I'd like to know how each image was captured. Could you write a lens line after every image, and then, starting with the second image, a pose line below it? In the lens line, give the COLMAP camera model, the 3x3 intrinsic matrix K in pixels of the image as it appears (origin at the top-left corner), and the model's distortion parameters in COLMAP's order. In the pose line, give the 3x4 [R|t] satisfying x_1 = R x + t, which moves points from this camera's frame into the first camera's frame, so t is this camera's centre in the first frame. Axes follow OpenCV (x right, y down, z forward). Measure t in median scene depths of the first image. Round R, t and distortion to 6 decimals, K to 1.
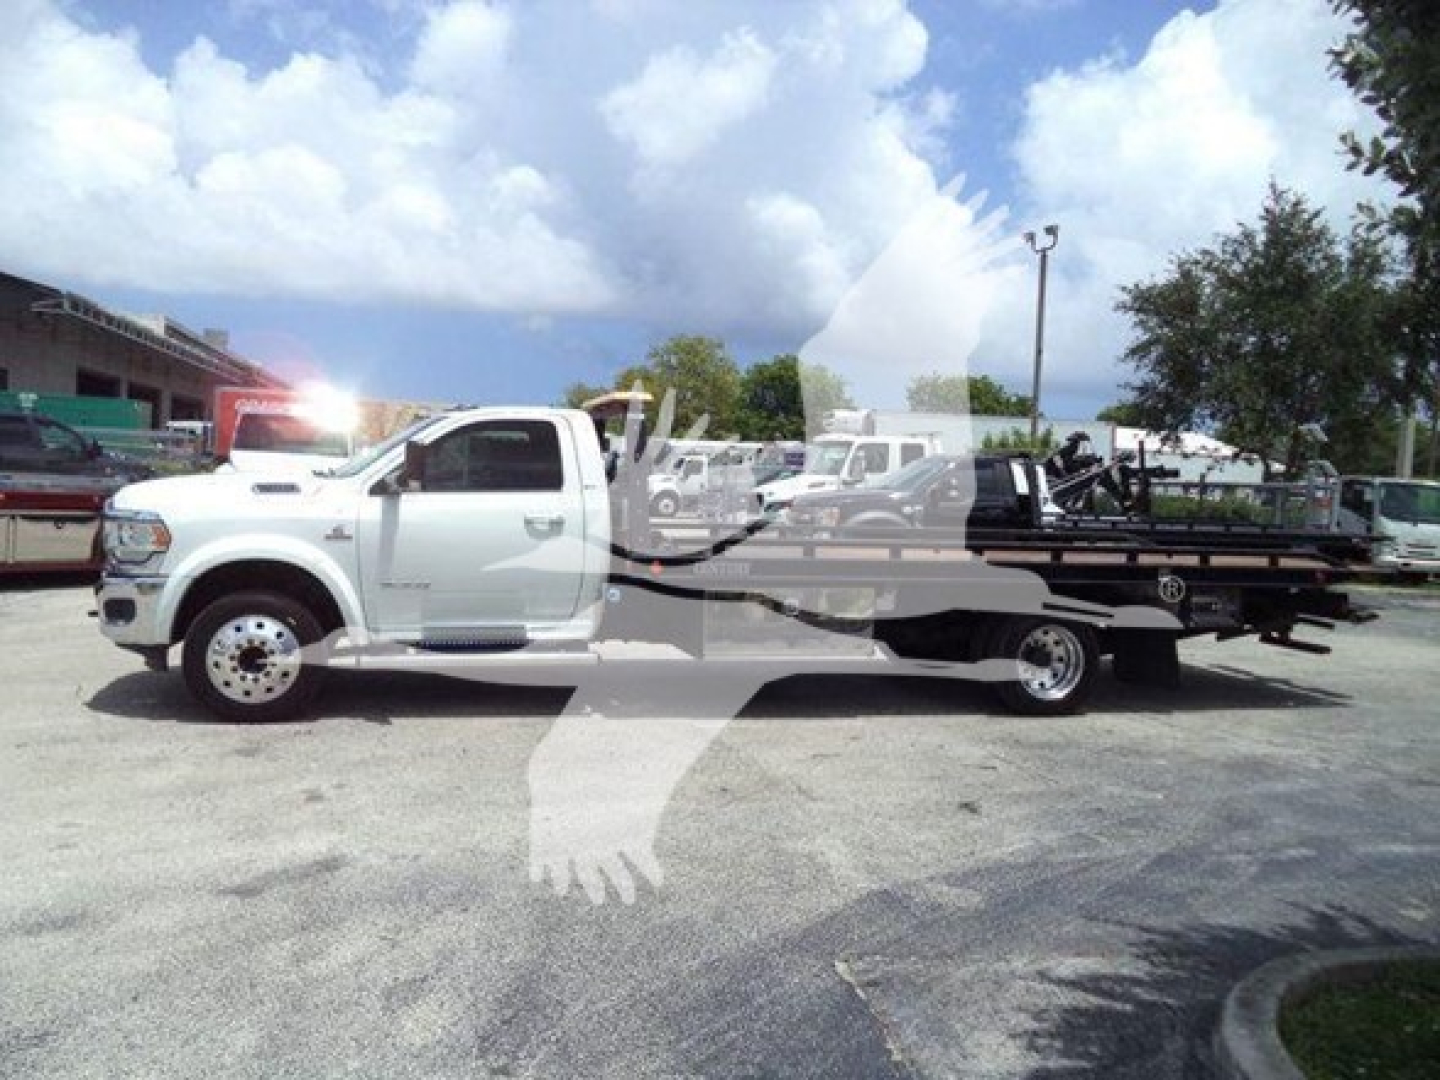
lens RADIAL K [[1142.8, 0, 753.6], [0, 1142.8, 582.3], [0, 0, 1]] dist [-0.001461, 0.005159]
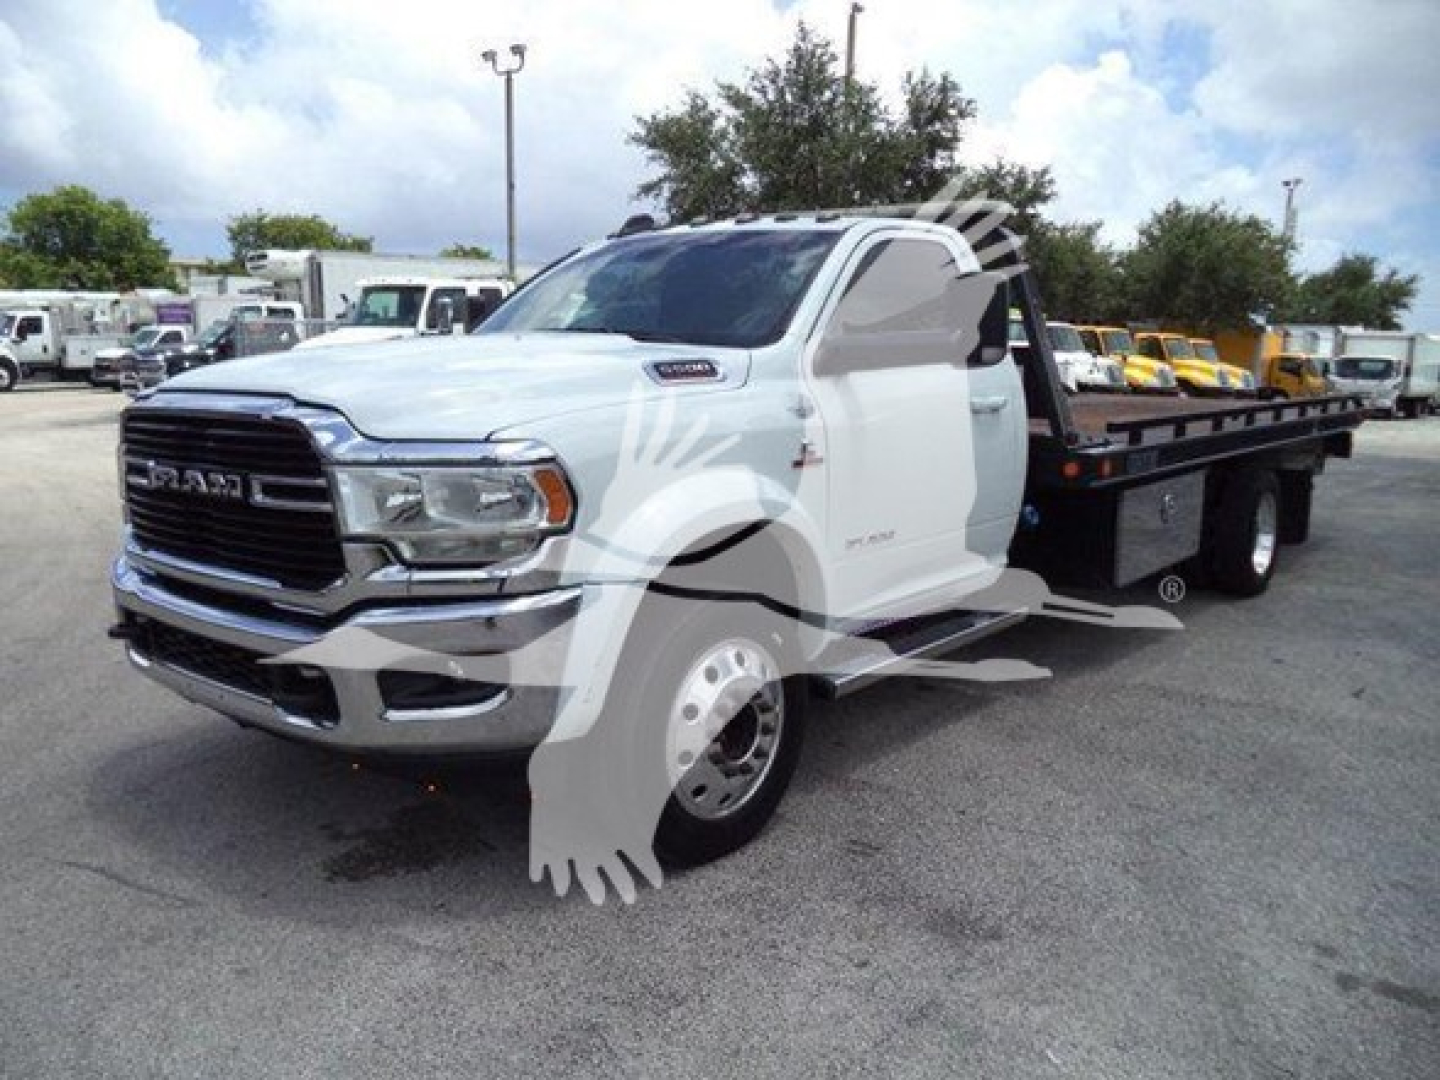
lens RADIAL K [[1155.4, 0, 720.0], [0, 1155.4, 540.0], [0, 0, 1]] dist [-0.034444, 0.006335]
pose [[0.833700, -0.125857, 0.537685, -0.202230], [0.075500, 0.990517, 0.114788, -0.019854], [-0.547033, -0.055103, 0.835296, 0.175047]]
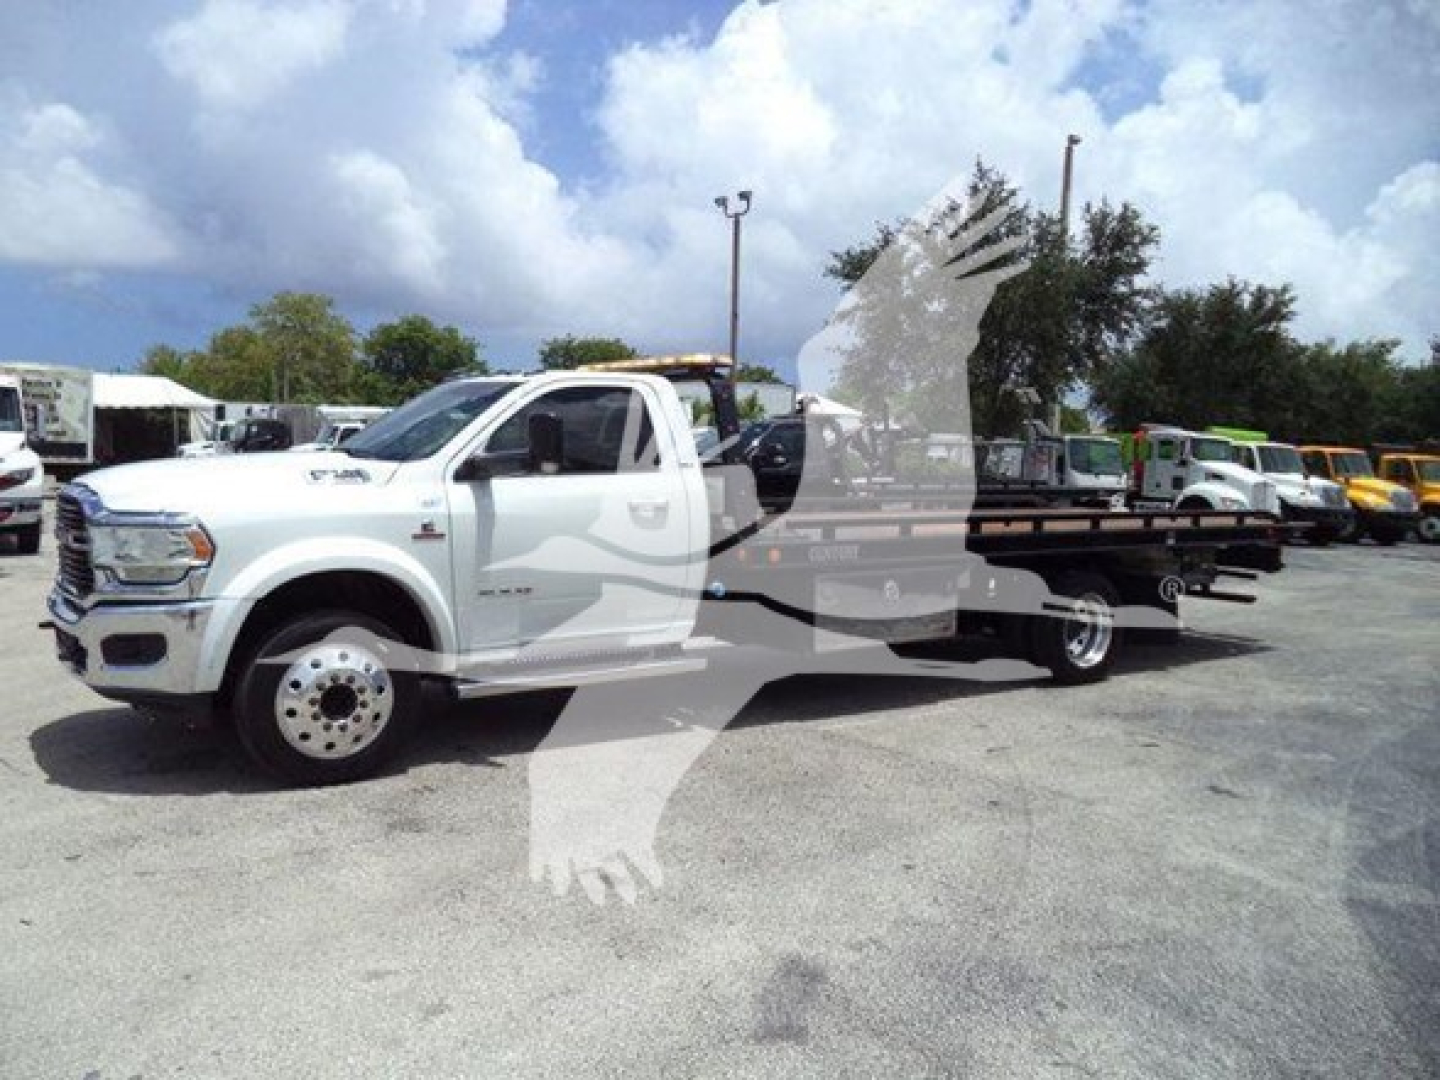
lens RADIAL K [[1155.4, 0, 720.0], [0, 1155.4, 540.0], [0, 0, 1]] dist [-0.034444, 0.006335]
pose [[0.949900, -0.045428, 0.309234, -0.124491], [0.047198, 0.998884, 0.001757, -0.008666], [-0.308969, 0.012926, 0.950984, 0.054277]]
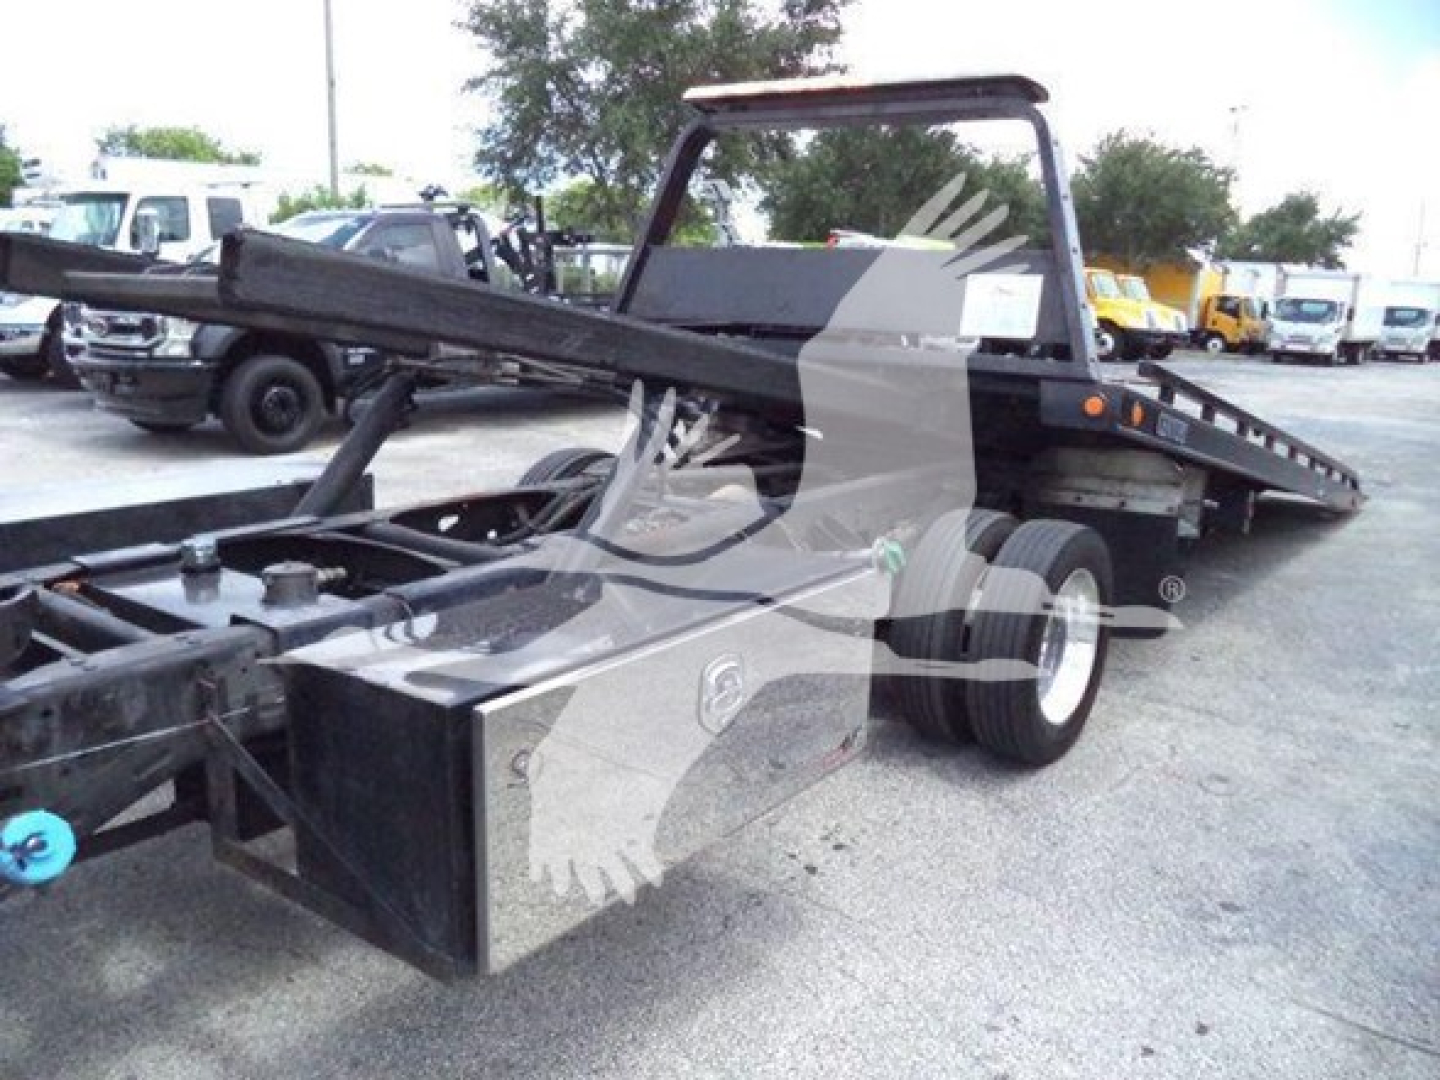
lens RADIAL K [[1169.3, 0, 737.3], [0, 1169.3, 531.5], [0, 0, 1]] dist [-0.037769, 0.000342]
pose [[0.801941, -0.150163, 0.578223, -0.043056], [0.063352, 0.983812, 0.167630, -0.021643], [-0.594035, -0.097797, 0.798472, 0.251694]]
